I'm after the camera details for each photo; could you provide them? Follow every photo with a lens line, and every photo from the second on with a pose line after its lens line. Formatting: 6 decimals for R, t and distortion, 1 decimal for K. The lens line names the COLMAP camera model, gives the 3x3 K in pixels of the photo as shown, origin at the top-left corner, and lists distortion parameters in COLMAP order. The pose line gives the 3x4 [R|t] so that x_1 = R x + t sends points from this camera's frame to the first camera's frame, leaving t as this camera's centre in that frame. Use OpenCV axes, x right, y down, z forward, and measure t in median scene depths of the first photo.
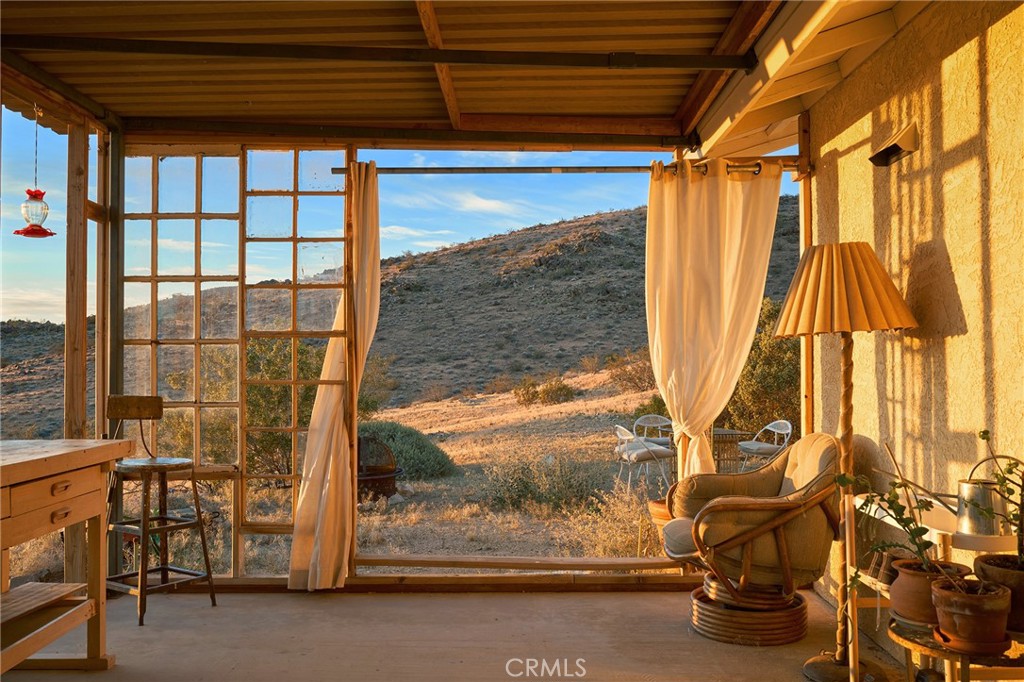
lens RADIAL K [[857.7, 0, 511.1], [0, 857.7, 305.3], [0, 0, 1]] dist [-0.005862, 0.000798]
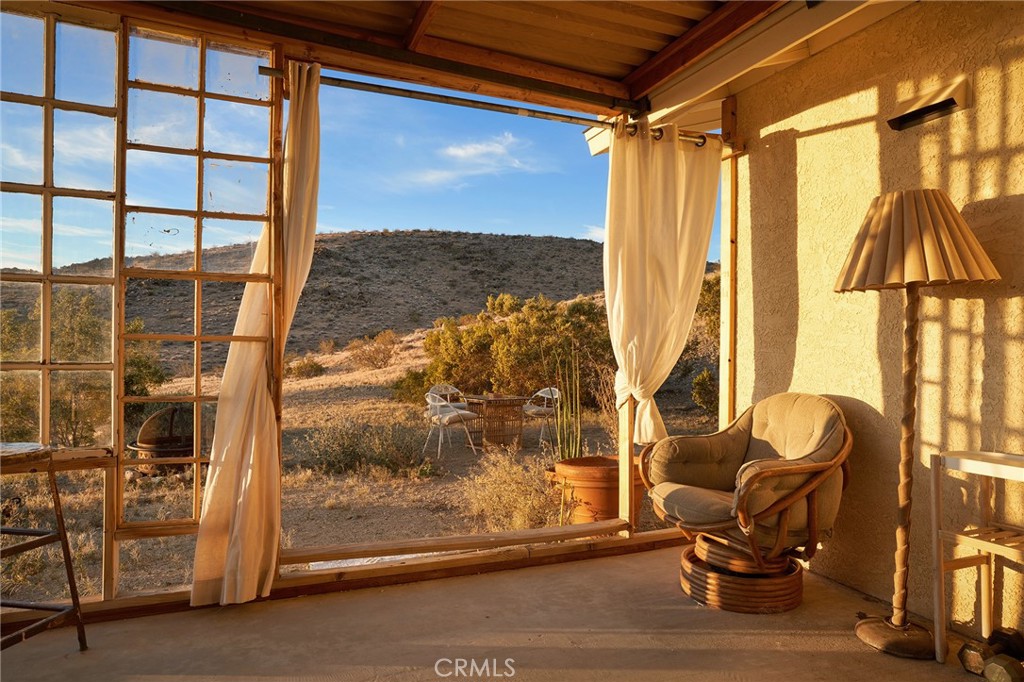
lens RADIAL K [[637.4, 0, 510.9], [0, 637.4, 328.5], [0, 0, 1]] dist [-0.045447, 0.041850]
pose [[0.923040, 0.026150, 0.383814, -0.211566], [-0.039540, 0.998852, 0.027037, 0.055107], [-0.382667, -0.040133, 0.923014, 0.369572]]
